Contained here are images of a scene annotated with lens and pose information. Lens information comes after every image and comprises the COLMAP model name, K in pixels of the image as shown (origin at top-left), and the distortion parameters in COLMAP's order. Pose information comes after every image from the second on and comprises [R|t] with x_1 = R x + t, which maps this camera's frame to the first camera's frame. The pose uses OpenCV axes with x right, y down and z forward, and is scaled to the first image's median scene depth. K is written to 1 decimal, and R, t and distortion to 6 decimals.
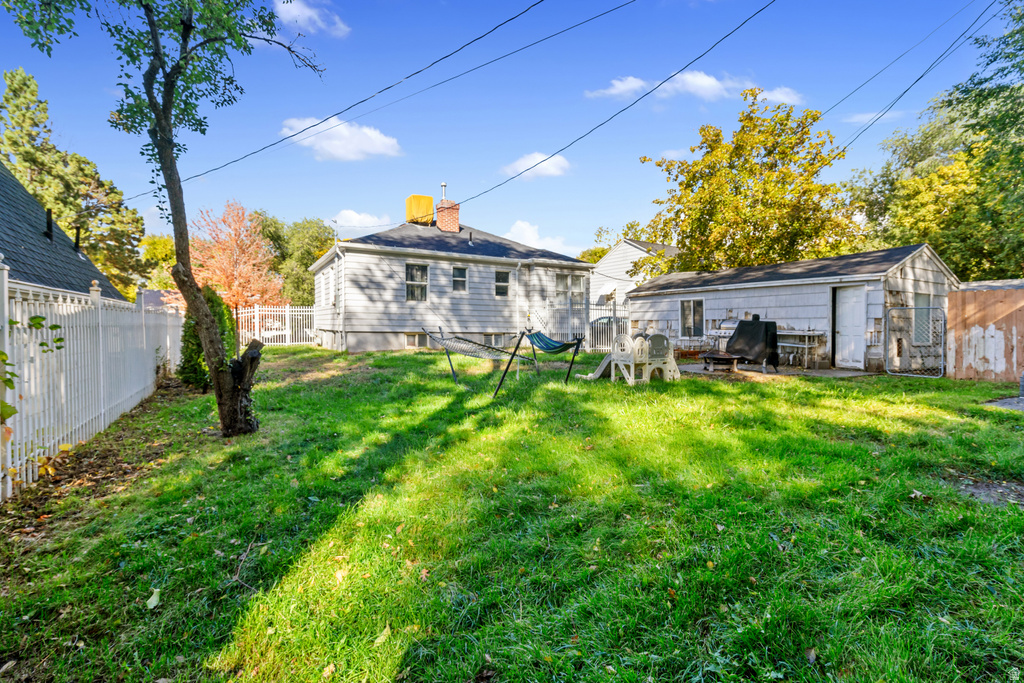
lens RADIAL K [[472.9, 0, 514.4], [0, 472.9, 336.0], [0, 0, 1]] dist [-0.007698, 0.002430]
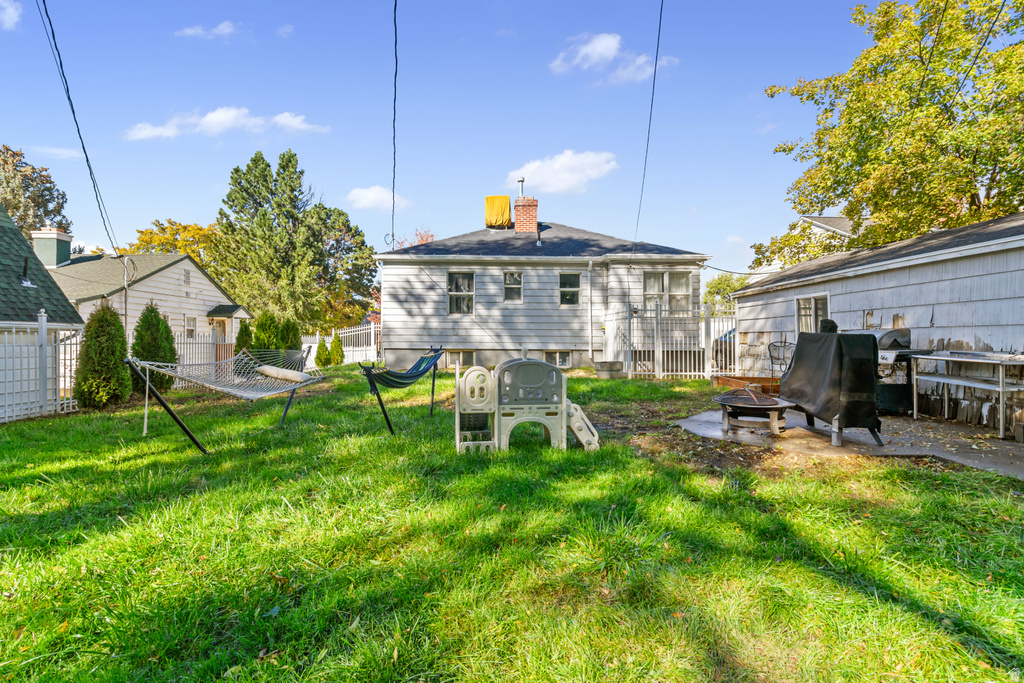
lens RADIAL K [[472.9, 0, 512.5], [0, 472.9, 333.9], [0, 0, 1]] dist [-0.007698, 0.002430]
pose [[0.877798, -0.011811, -0.478886, 0.286895], [-0.003441, 0.999515, -0.030958, -0.009450], [0.479019, 0.028823, 0.877331, 0.264152]]
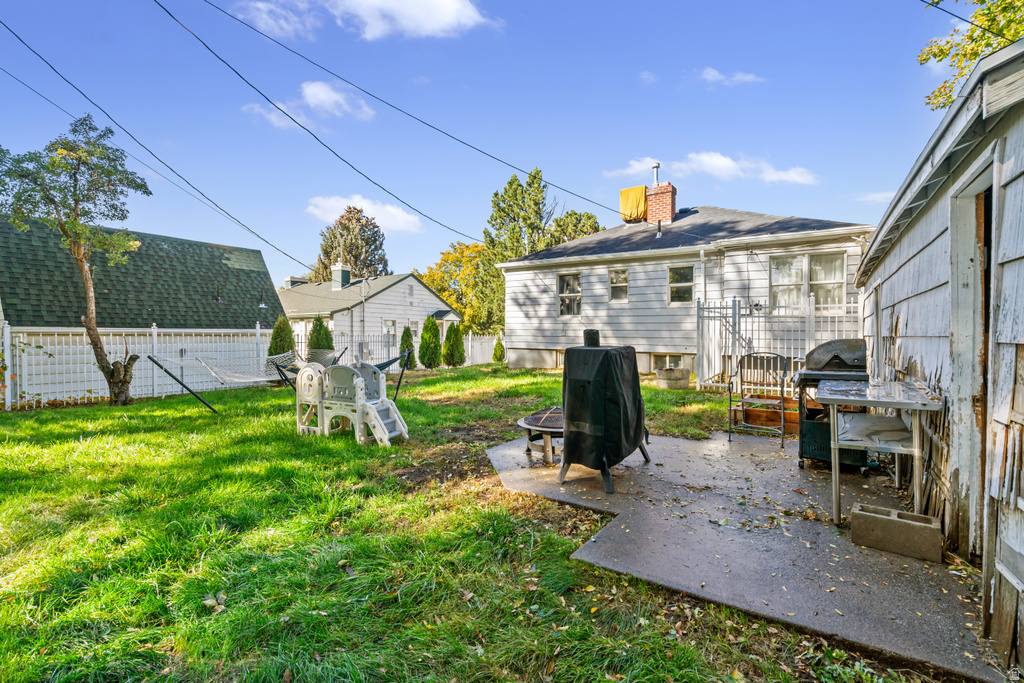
lens RADIAL K [[472.9, 0, 498.9], [0, 472.9, 340.6], [0, 0, 1]] dist [-0.007698, 0.002430]
pose [[0.430192, 0.006247, -0.902716, 0.519649], [-0.017362, 0.999848, -0.001355, -0.021587], [0.902570, 0.016256, 0.430235, 0.477018]]
